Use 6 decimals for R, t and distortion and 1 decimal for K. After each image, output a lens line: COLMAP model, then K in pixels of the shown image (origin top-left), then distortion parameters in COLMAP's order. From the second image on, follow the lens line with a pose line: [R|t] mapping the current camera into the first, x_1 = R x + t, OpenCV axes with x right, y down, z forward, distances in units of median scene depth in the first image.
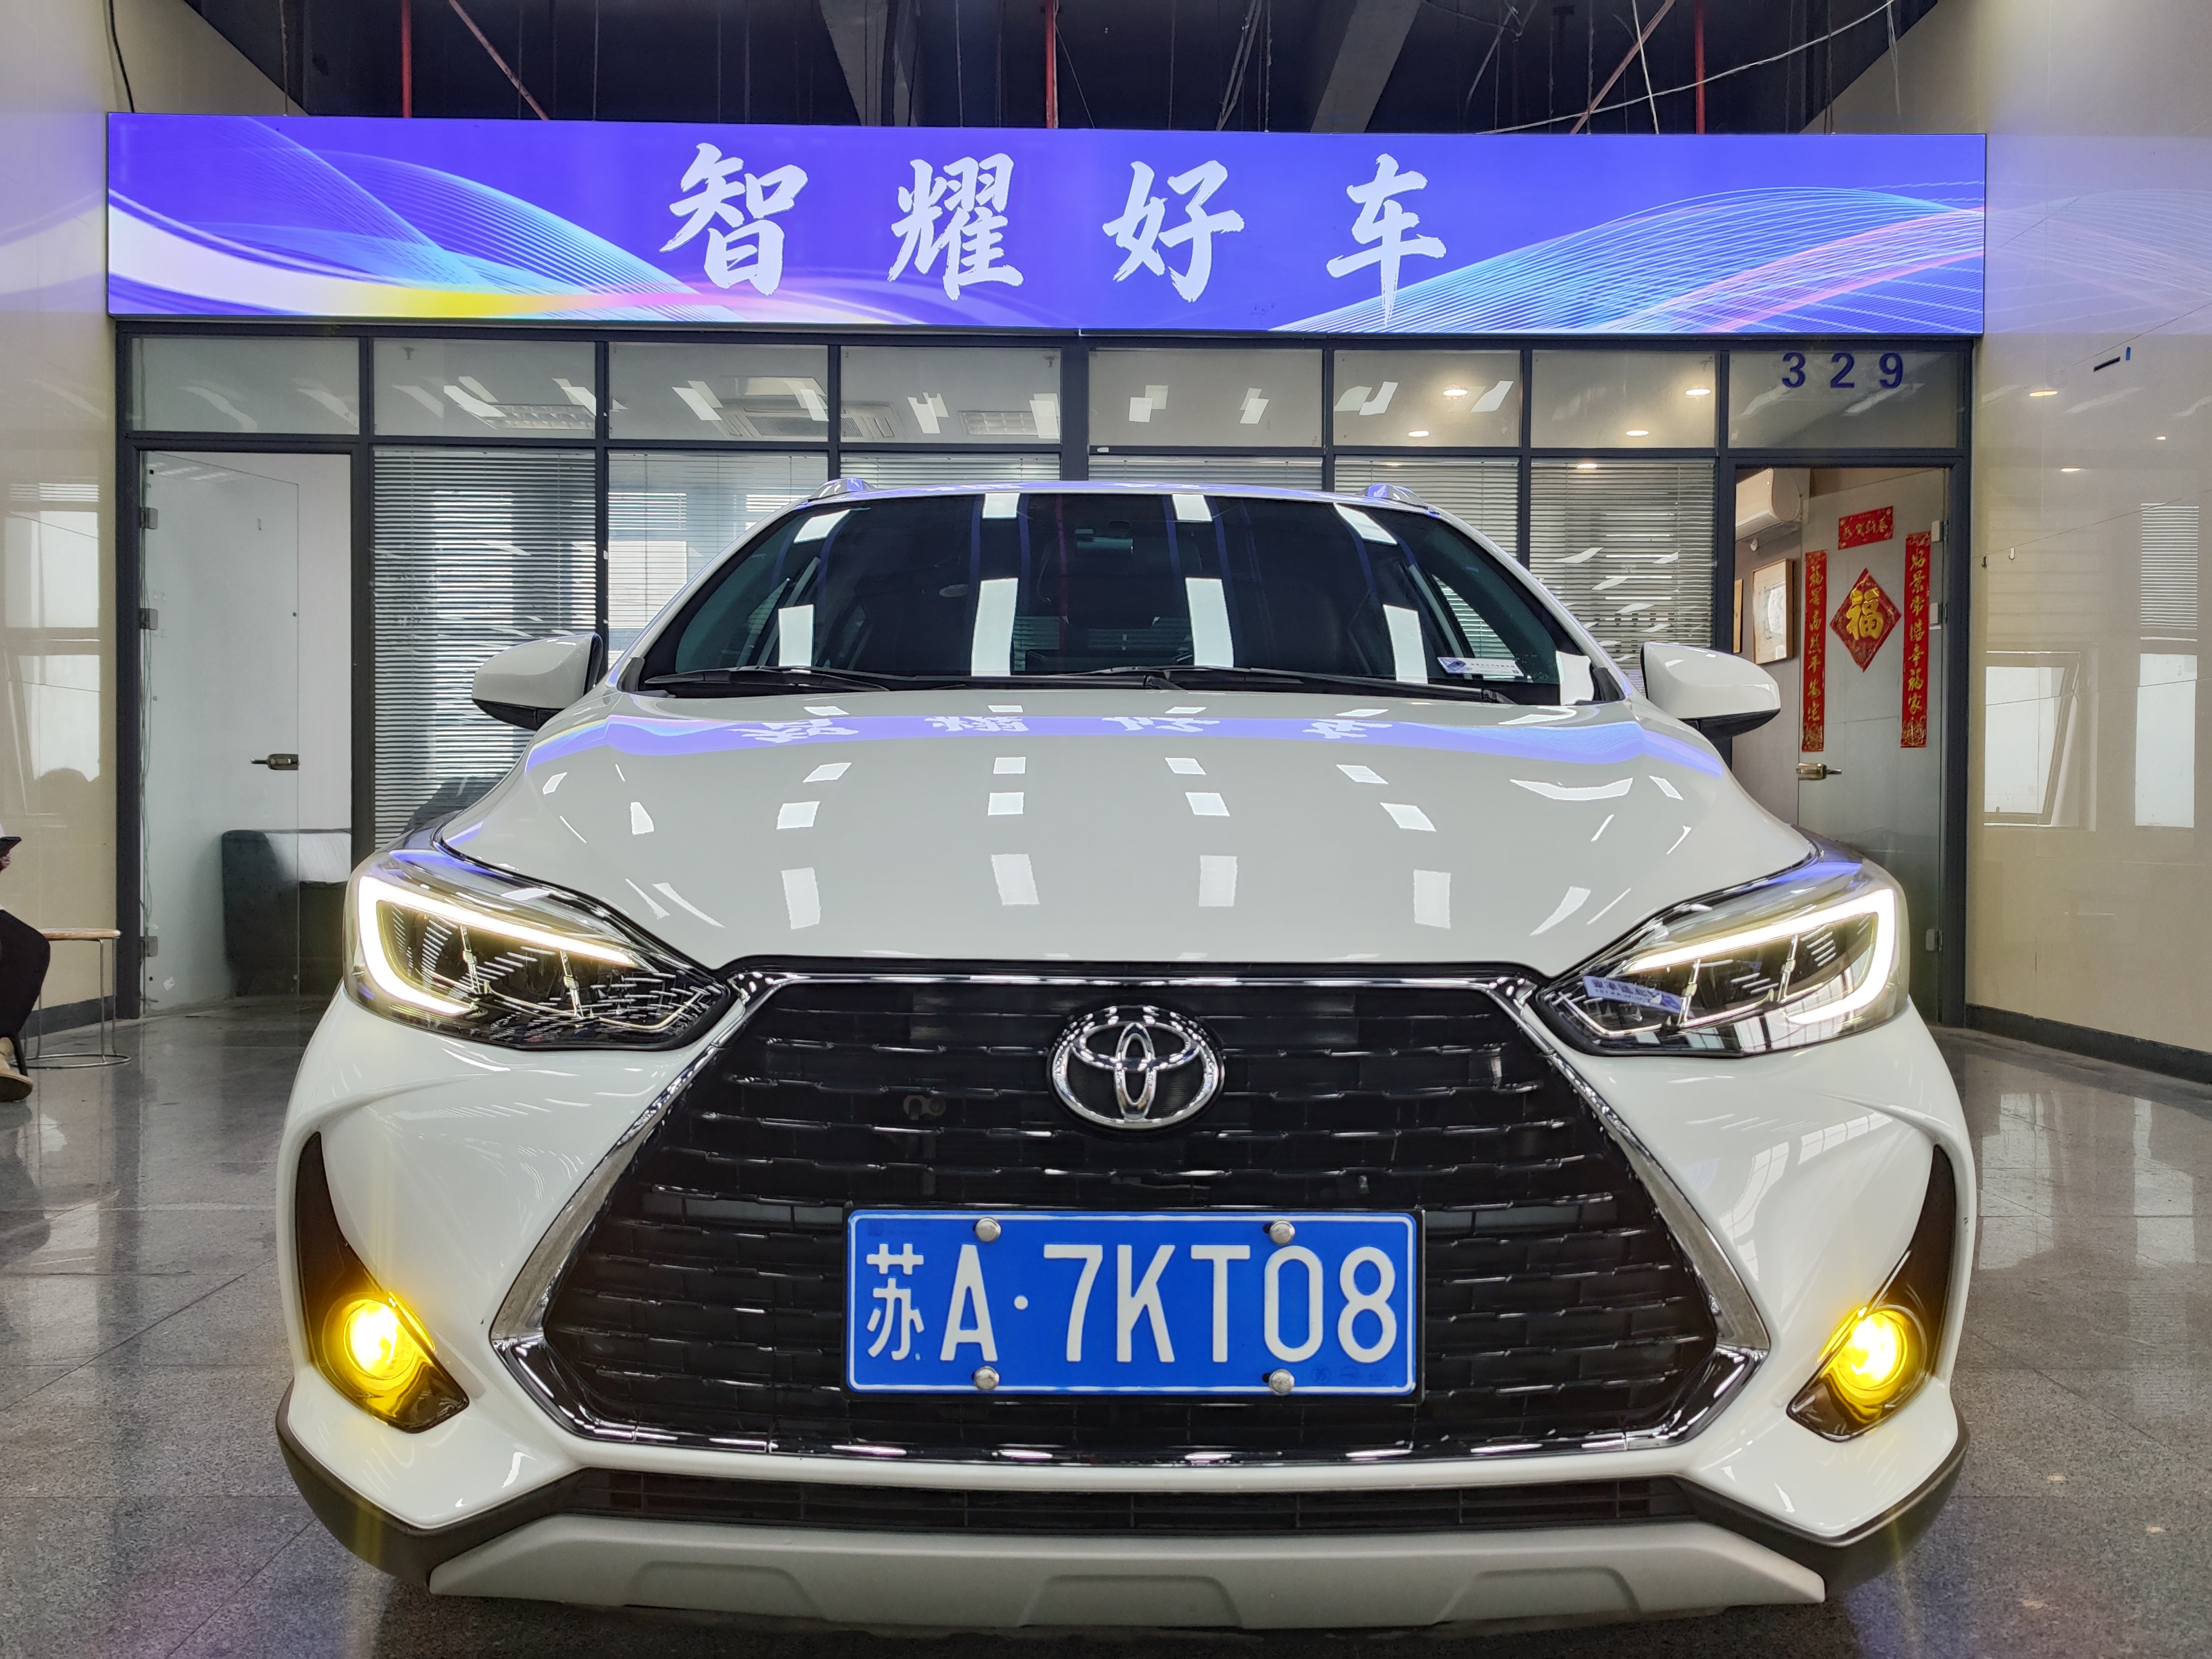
lens RADIAL K [[2021.3, 0, 1111.7], [0, 2021.3, 818.8], [0, 0, 1]] dist [0.069865, -0.102404]
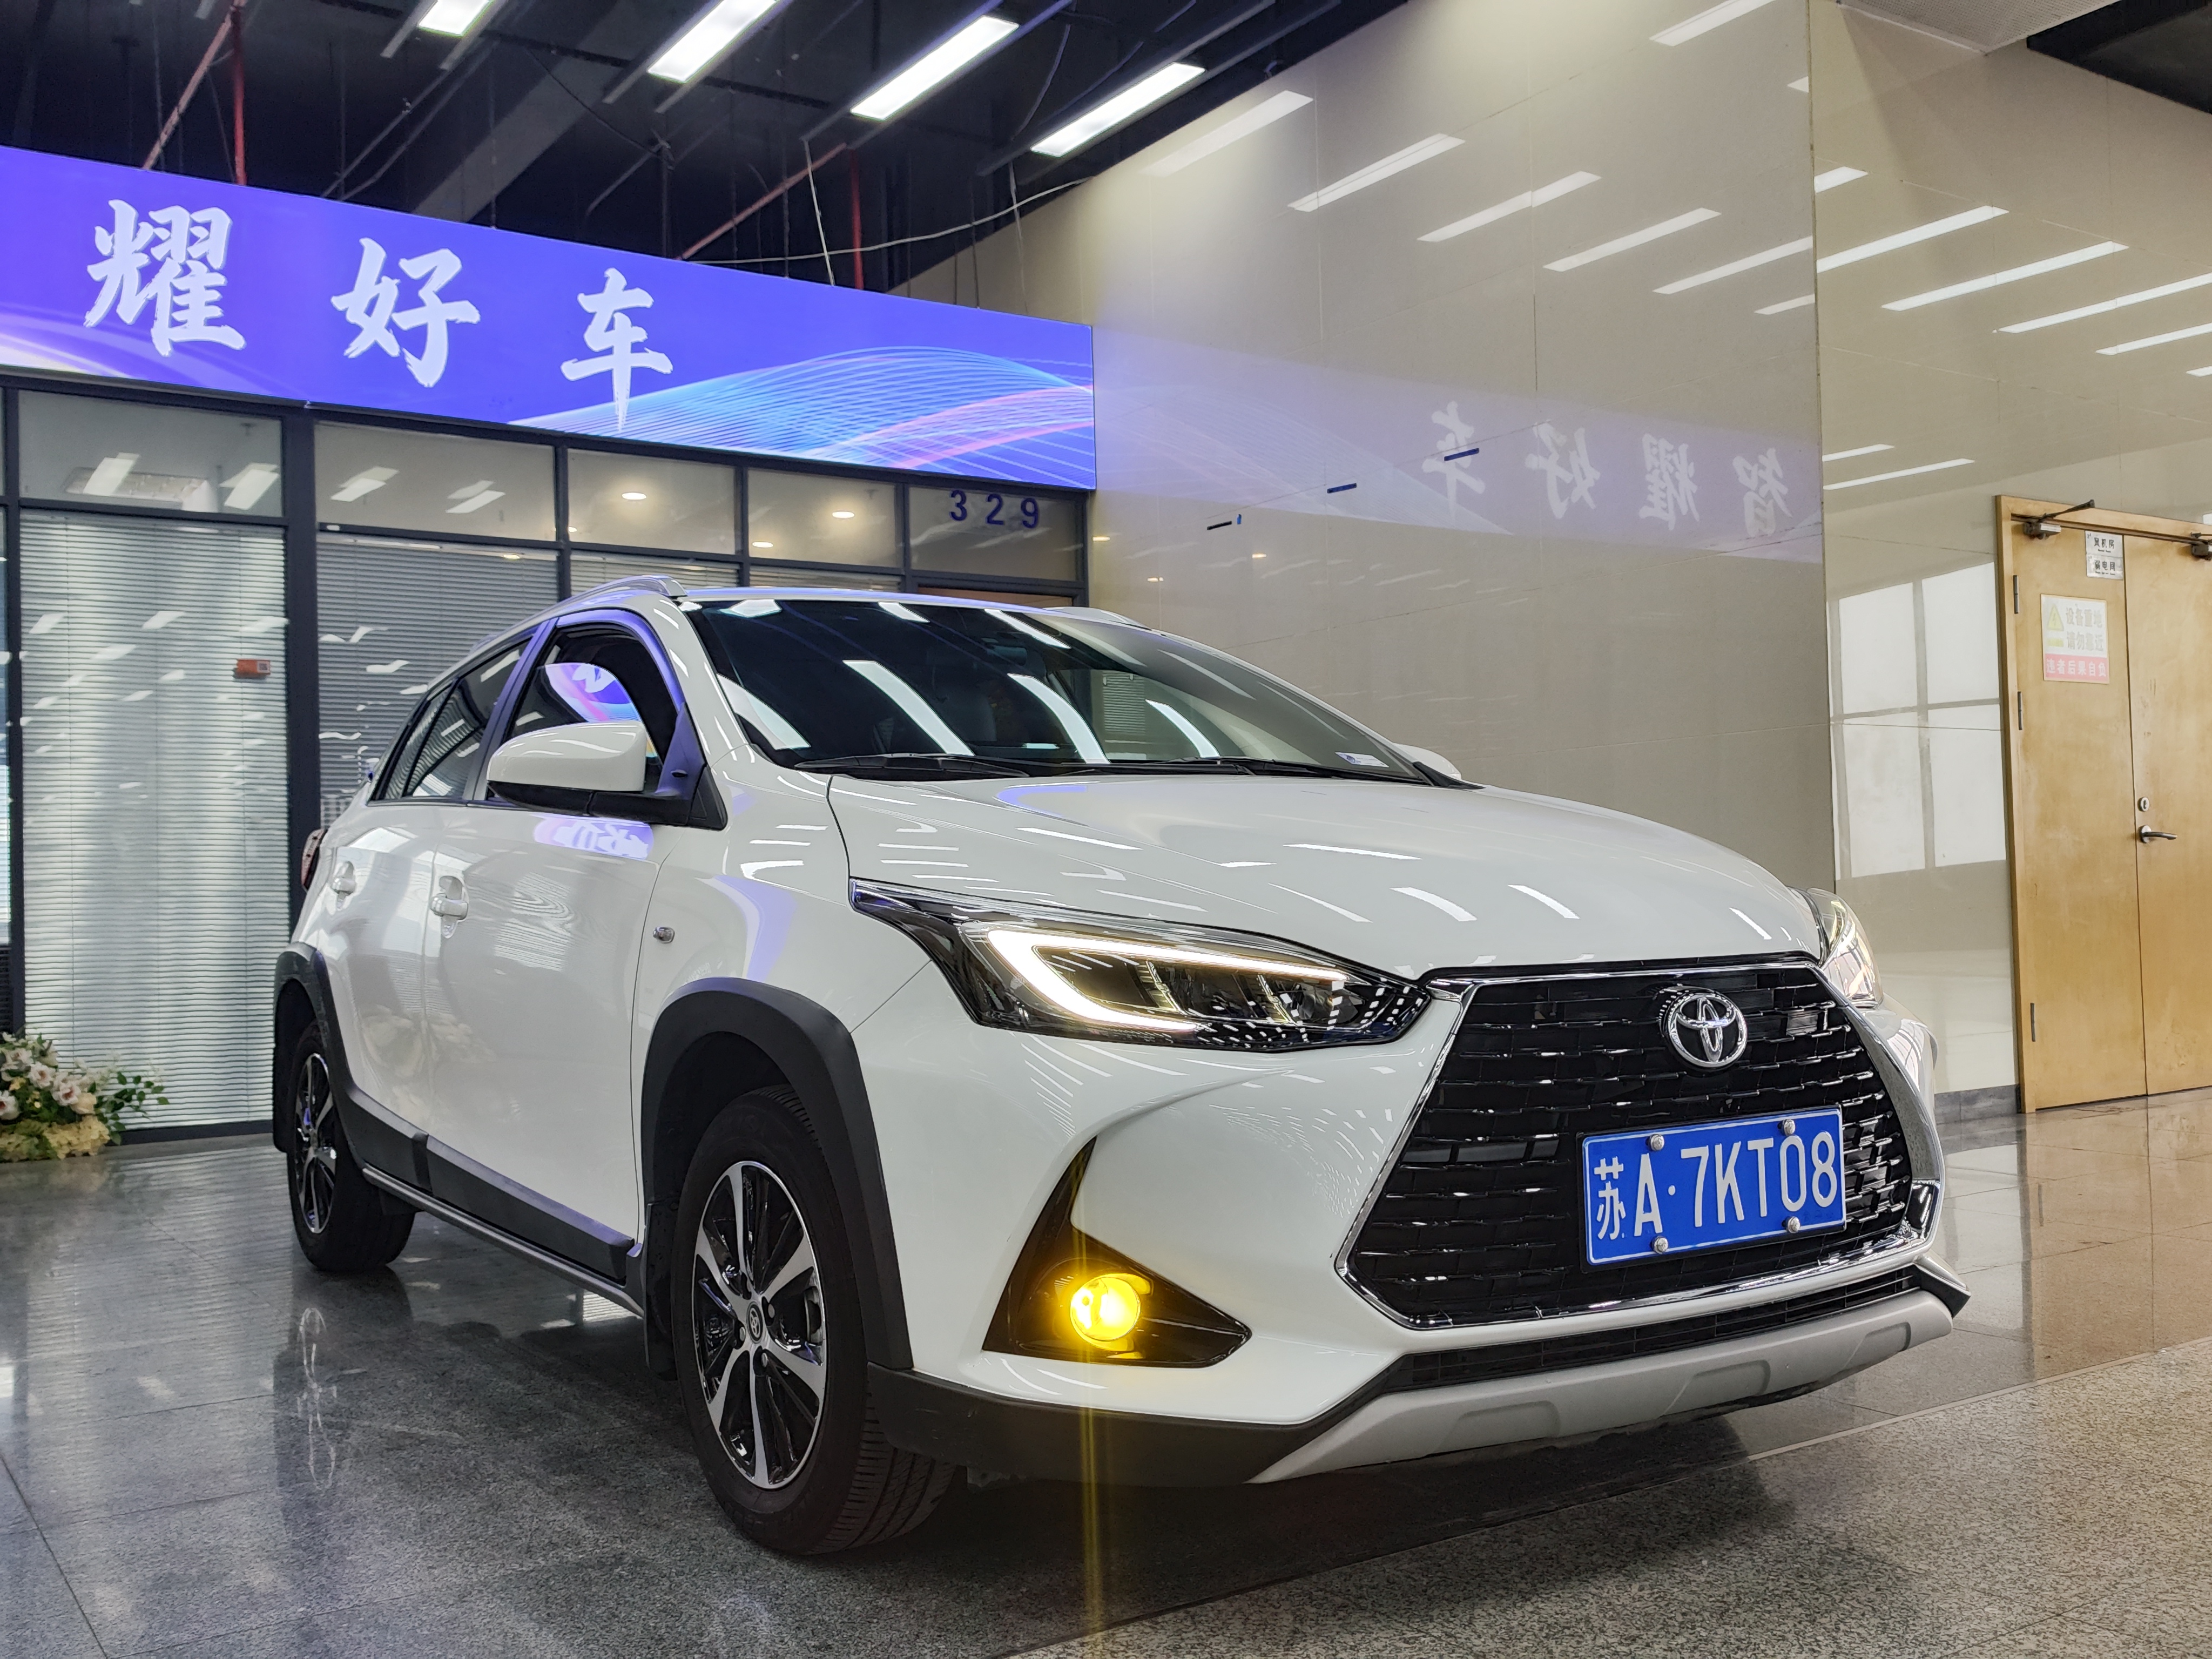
lens RADIAL K [[2021.3, 0, 1111.7], [0, 2021.3, 818.8], [0, 0, 1]] dist [0.069865, -0.102404]
pose [[0.839596, -0.005676, 0.543182, -0.222559], [0.030270, 0.998881, -0.036350, 0.002099], [-0.542368, 0.046962, 0.838827, -0.005068]]
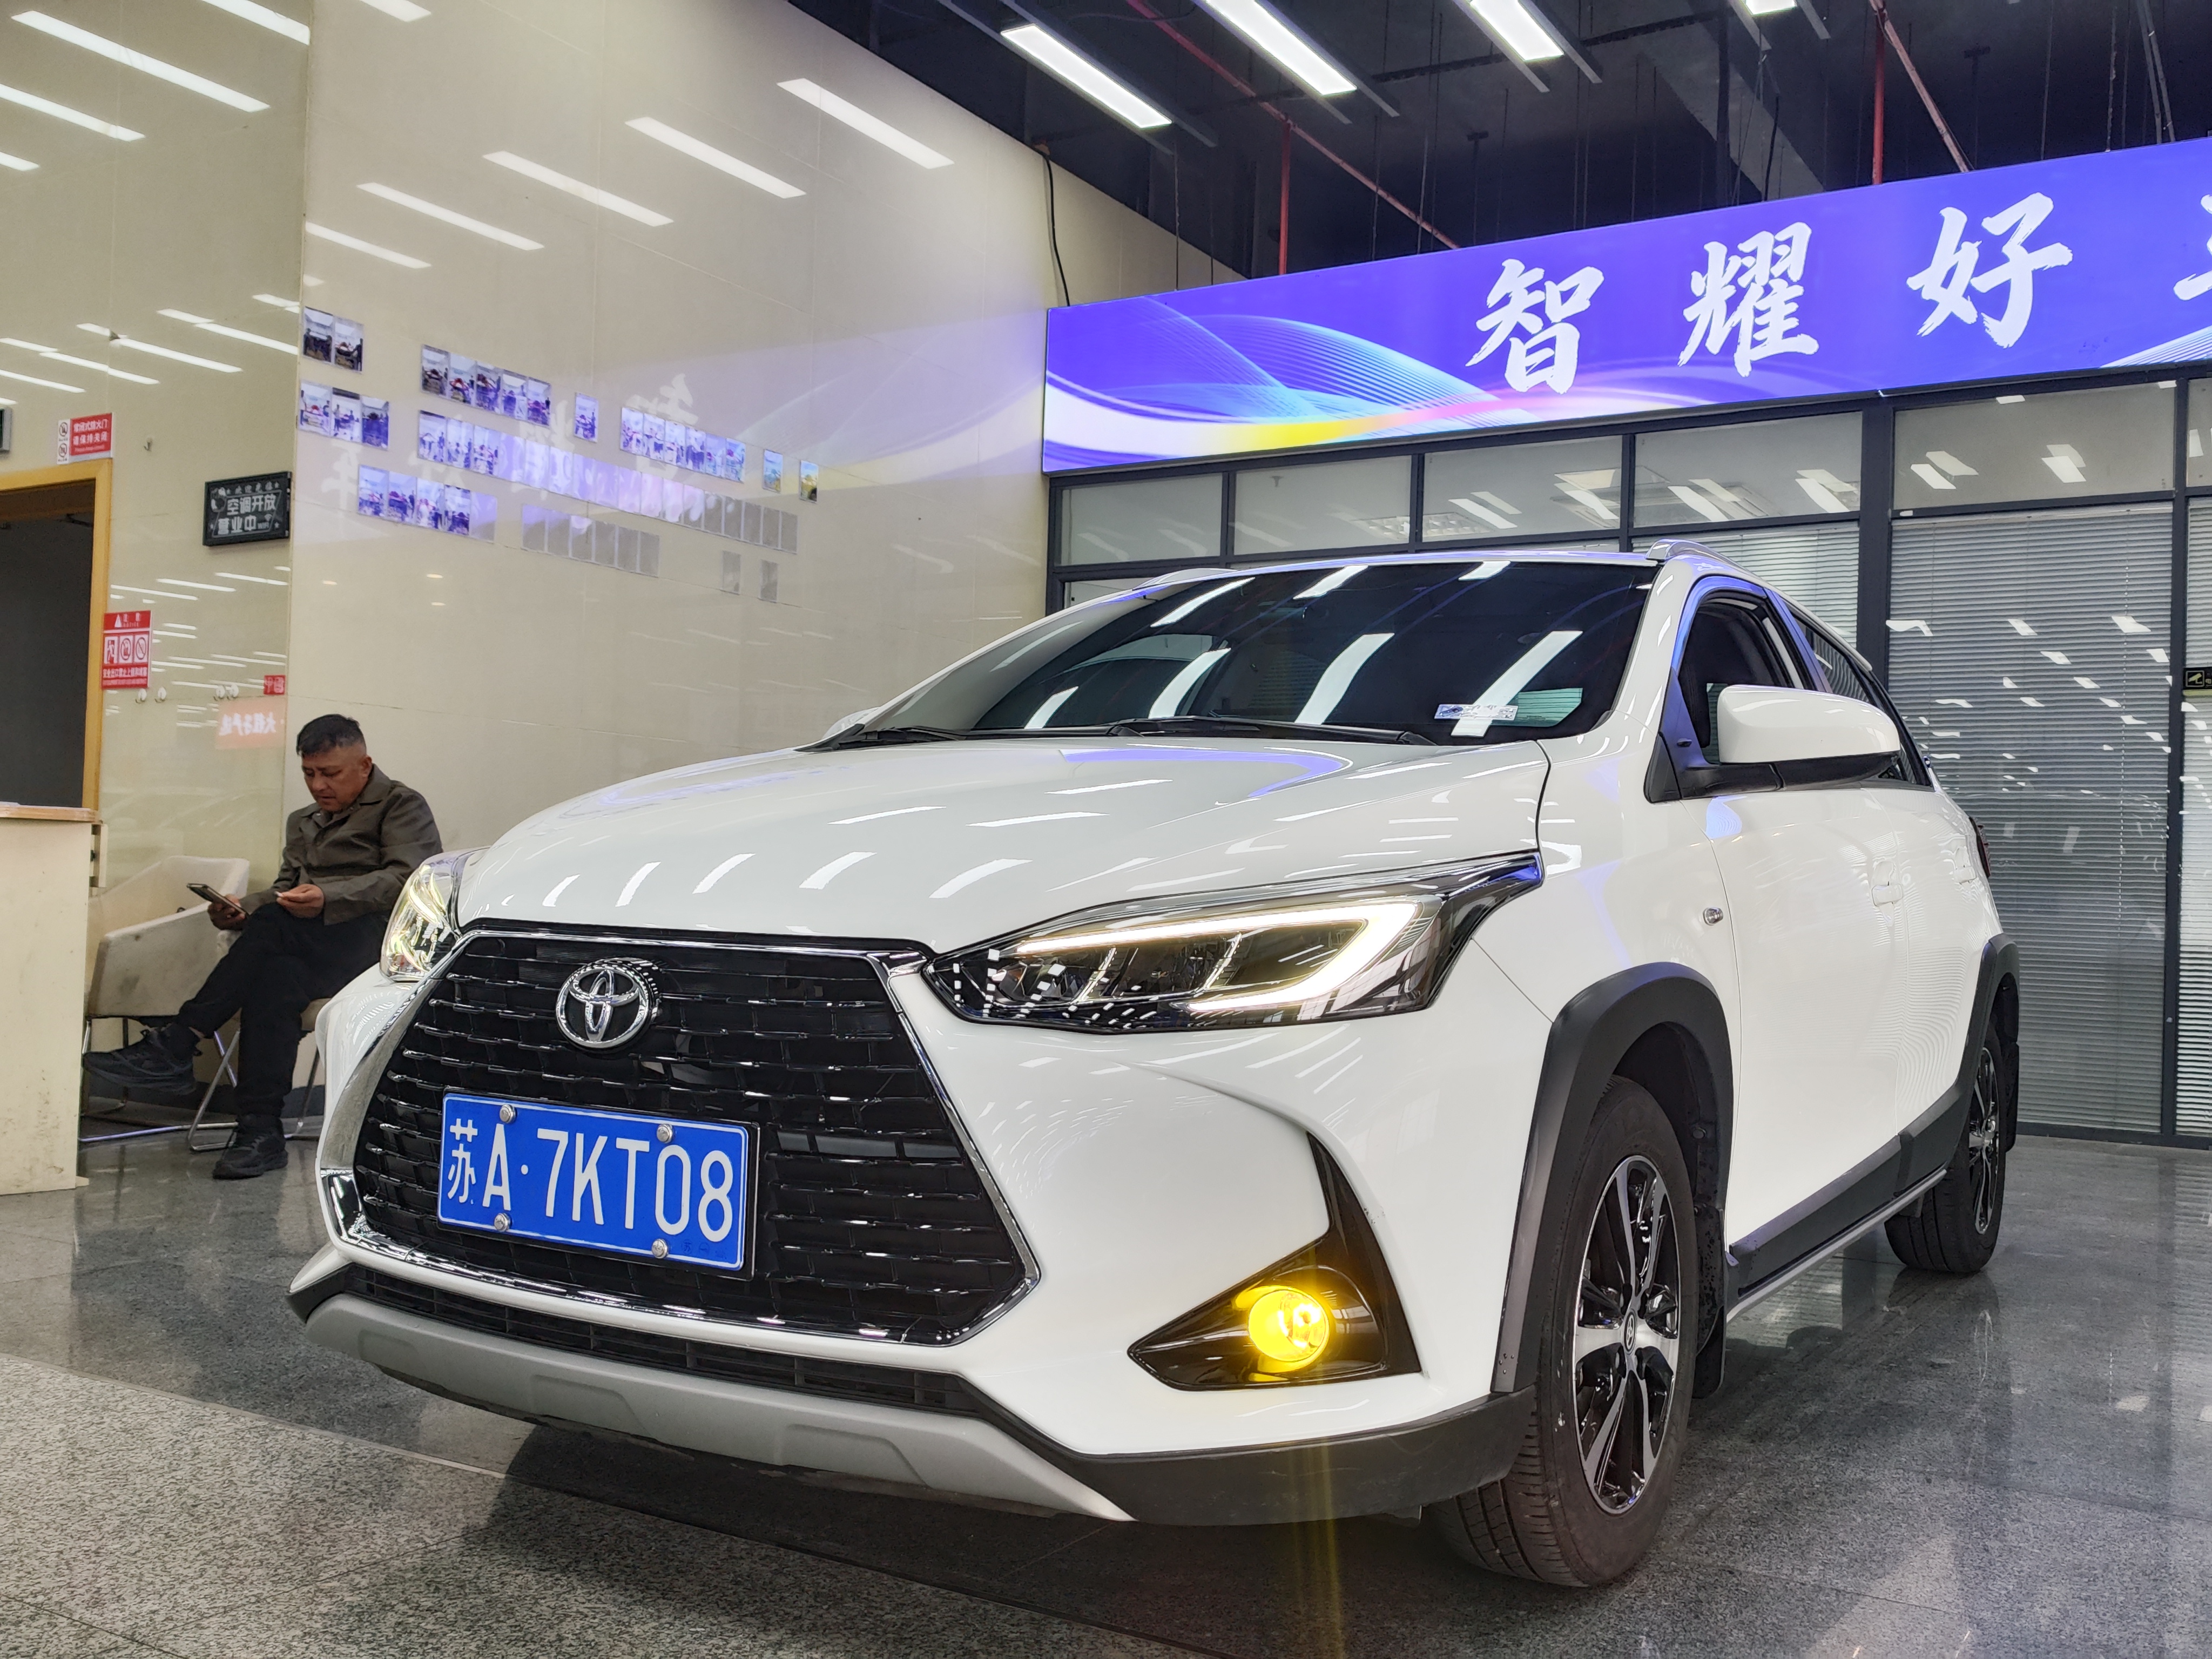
lens RADIAL K [[2021.3, 0, 1111.7], [0, 2021.3, 818.8], [0, 0, 1]] dist [0.069865, -0.102404]
pose [[0.845304, 0.001163, -0.534284, 0.192071], [-0.027357, 0.998780, -0.041108, 0.009080], [0.533584, 0.049365, 0.844305, 0.008168]]
